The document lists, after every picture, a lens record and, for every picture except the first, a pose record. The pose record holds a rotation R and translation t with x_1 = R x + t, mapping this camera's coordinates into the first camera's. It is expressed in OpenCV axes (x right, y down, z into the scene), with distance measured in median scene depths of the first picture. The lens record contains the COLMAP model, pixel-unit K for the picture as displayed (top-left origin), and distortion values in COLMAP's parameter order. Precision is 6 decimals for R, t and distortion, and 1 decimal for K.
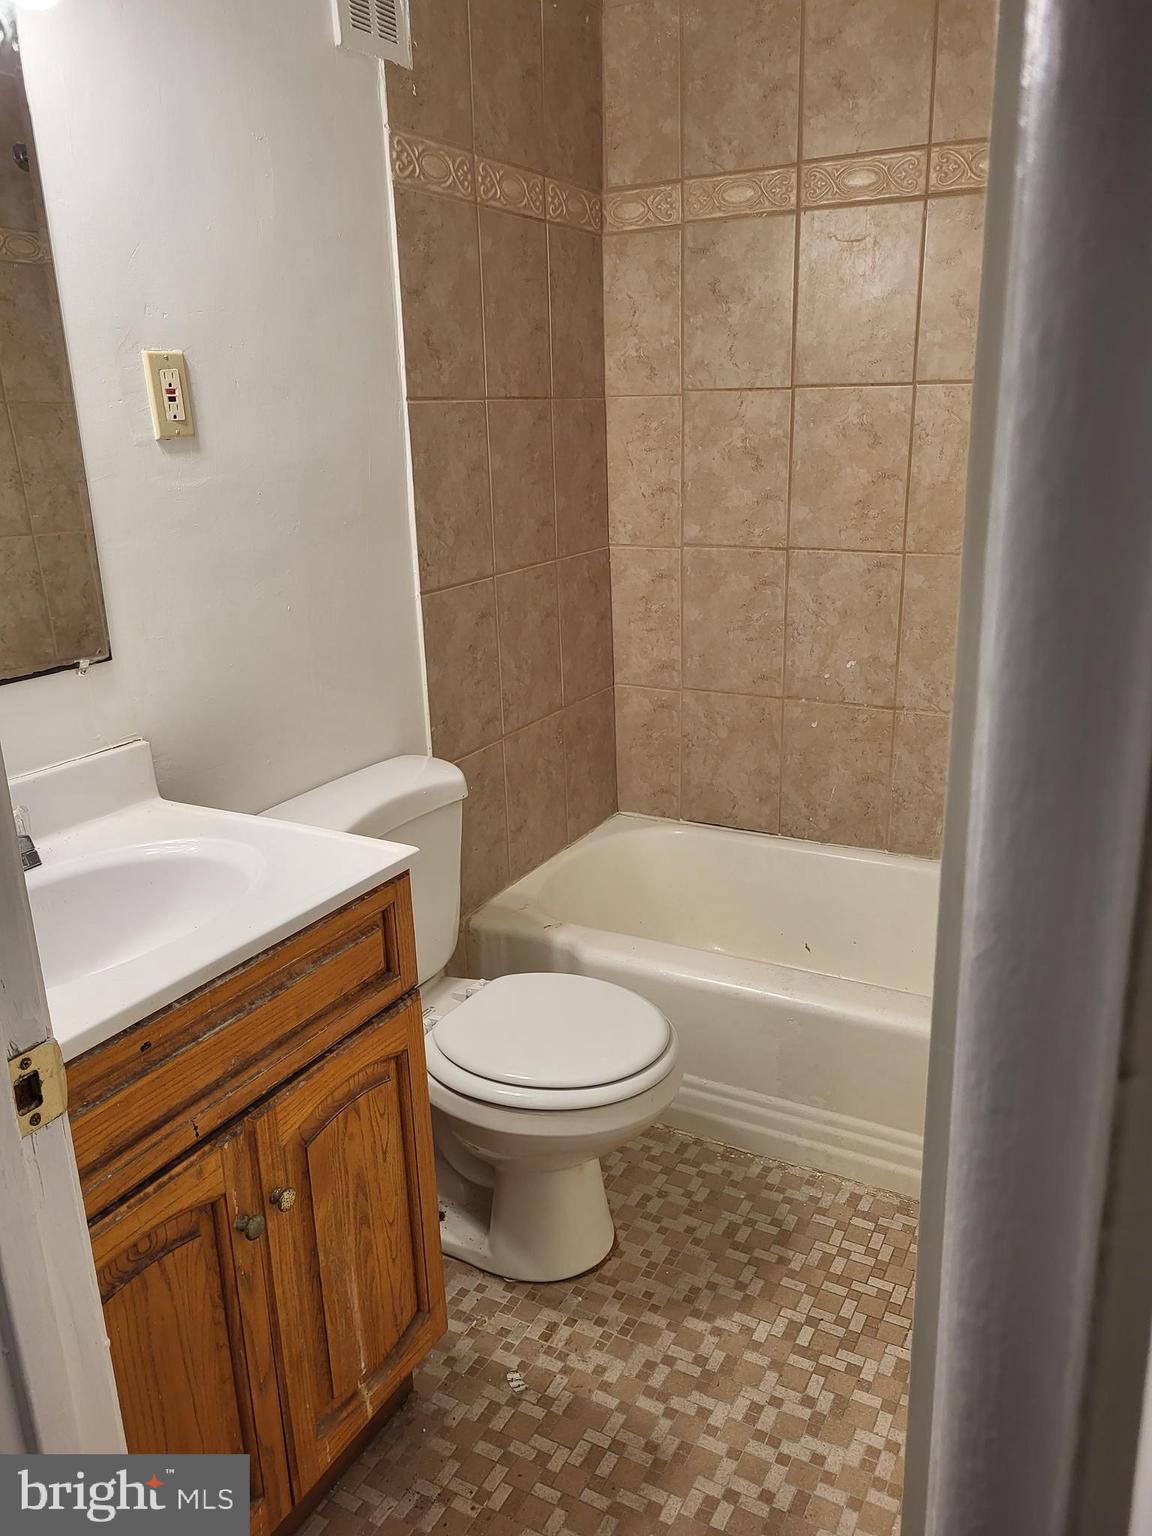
lens RADIAL K [[1179.1, 0, 602.8], [0, 1179.1, 762.7], [0, 0, 1]] dist [0.036255, -0.051055]
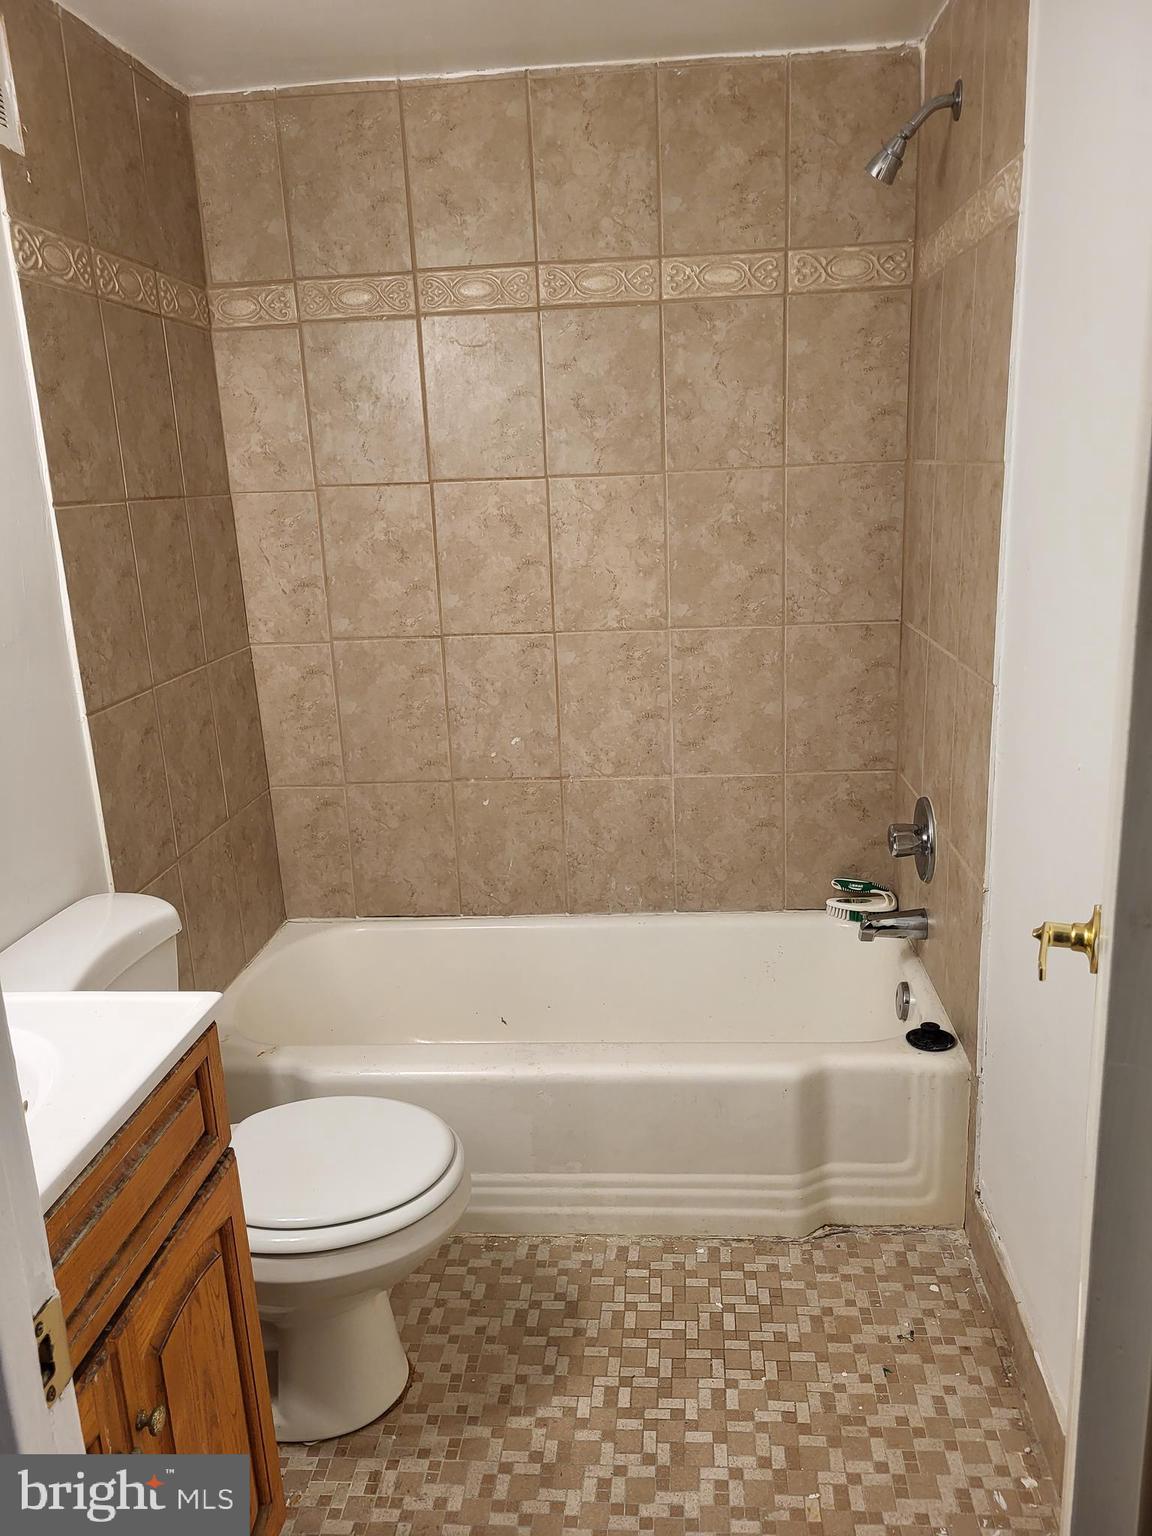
lens RADIAL K [[1179.1, 0, 602.8], [0, 1179.1, 762.7], [0, 0, 1]] dist [0.036255, -0.051055]
pose [[0.911375, -0.113503, 0.395617, -0.145499], [0.137843, 0.989886, -0.033547, -0.020503], [-0.387808, 0.085107, 0.917803, 0.016977]]
